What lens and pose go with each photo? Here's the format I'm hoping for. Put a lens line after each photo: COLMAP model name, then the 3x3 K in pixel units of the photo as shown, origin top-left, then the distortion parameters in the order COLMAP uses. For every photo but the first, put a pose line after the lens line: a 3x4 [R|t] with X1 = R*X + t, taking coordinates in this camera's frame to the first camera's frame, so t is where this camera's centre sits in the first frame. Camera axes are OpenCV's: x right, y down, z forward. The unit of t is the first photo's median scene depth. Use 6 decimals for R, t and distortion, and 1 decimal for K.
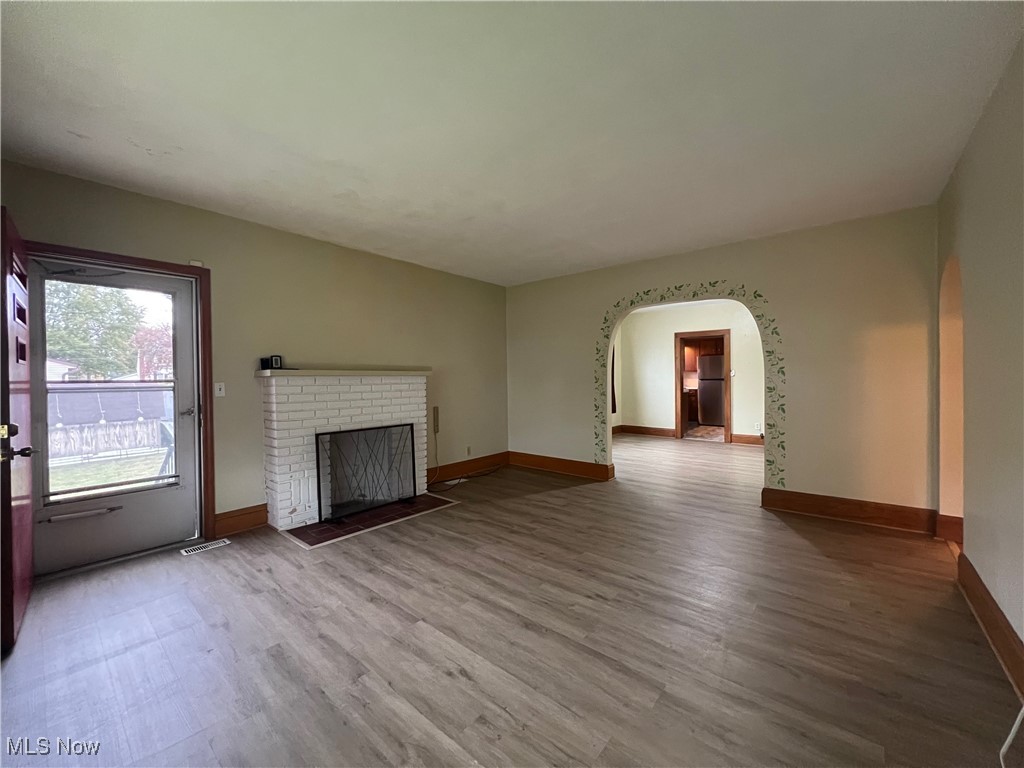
lens RADIAL K [[406.4, 0, 512.3], [0, 406.4, 381.6], [0, 0, 1]] dist [-0.000491, -0.000424]
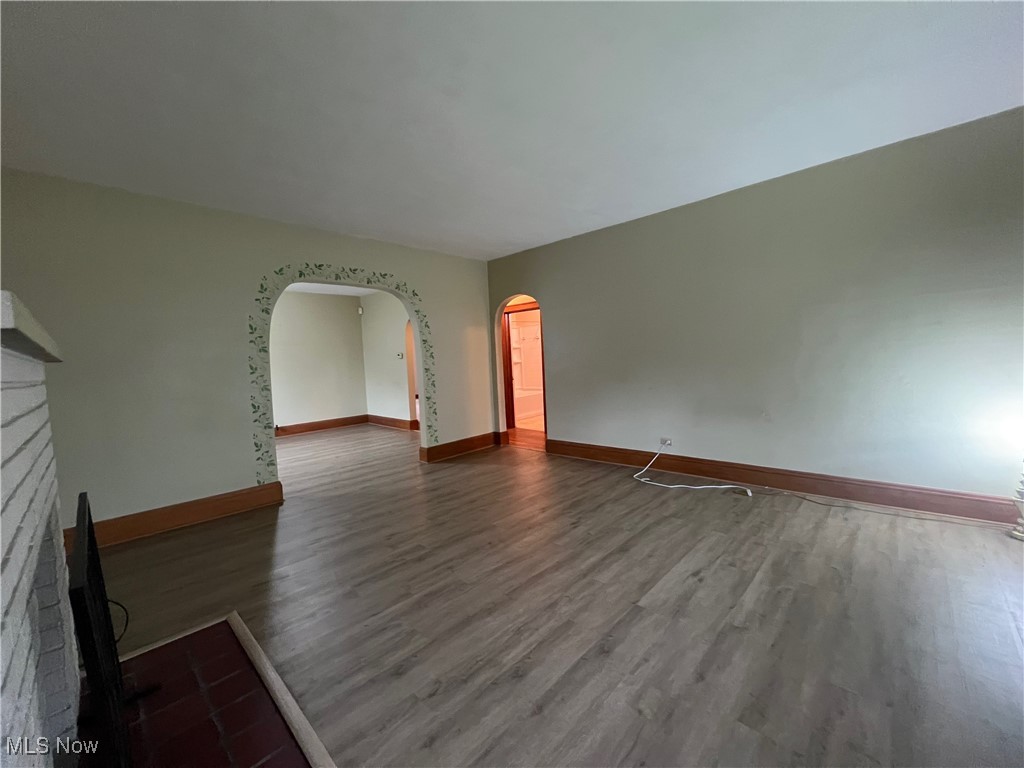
lens RADIAL K [[406.4, 0, 512.3], [0, 406.4, 381.6], [0, 0, 1]] dist [-0.000491, -0.000424]
pose [[0.064878, -0.050944, 0.996592, -0.710392], [0.052680, 0.997478, 0.047559, 0.009754], [-0.996502, 0.049415, 0.067398, 0.738373]]
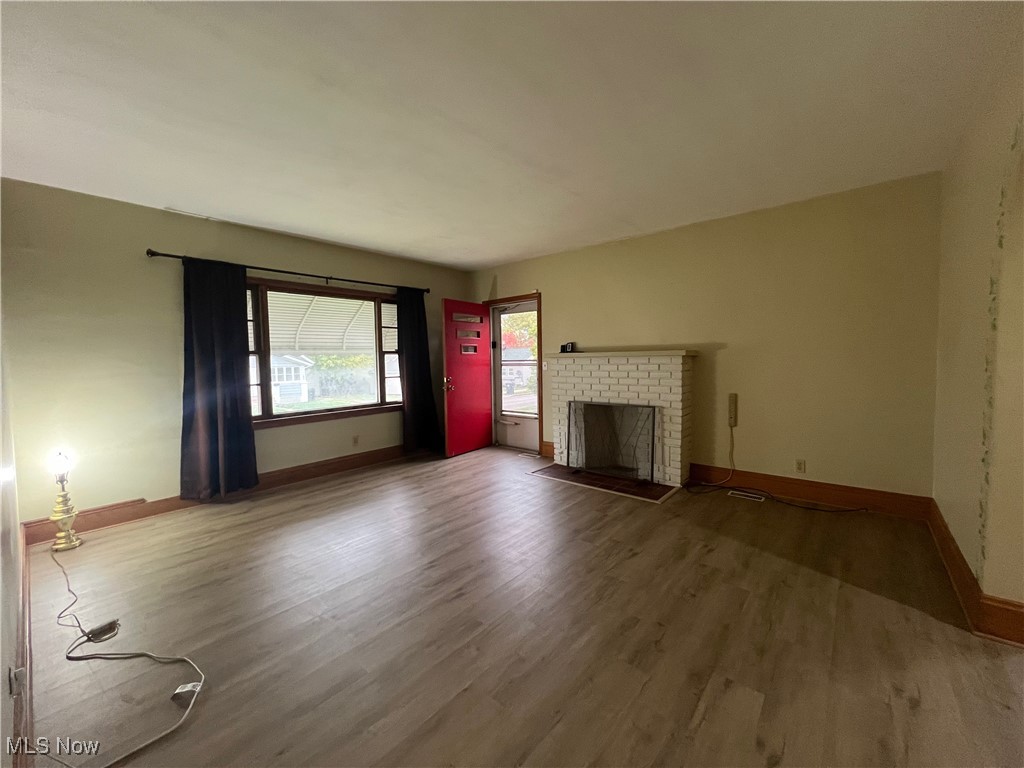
lens RADIAL K [[406.4, 0, 512.3], [0, 406.4, 381.6], [0, 0, 1]] dist [-0.000491, -0.000424]
pose [[-0.000490, 0.067728, -0.997704, 0.866959], [0.012971, 0.997620, 0.067716, -0.028508], [0.999916, -0.012908, -0.001367, 0.836117]]
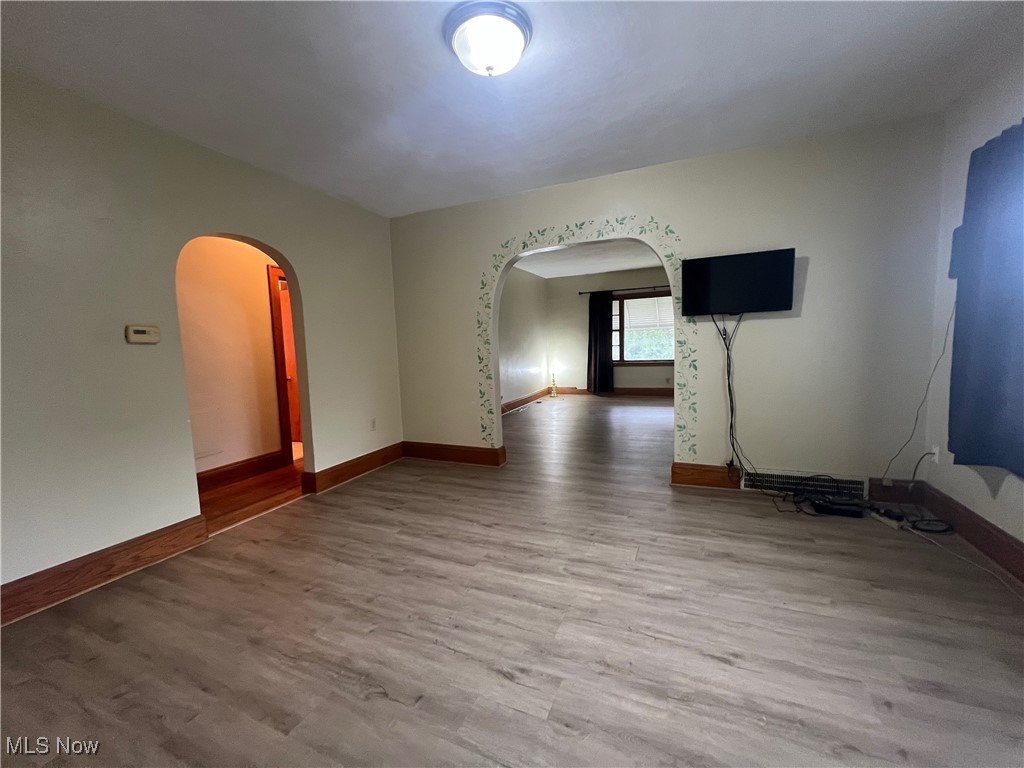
lens RADIAL K [[406.4, 0, 512.3], [0, 406.4, 381.6], [0, 0, 1]] dist [-0.000491, -0.000424]
pose [[-0.959050, 0.070530, -0.274315, 1.007527], [0.042582, 0.993396, 0.106541, -0.023681], [0.280018, 0.090497, -0.955720, 2.314049]]
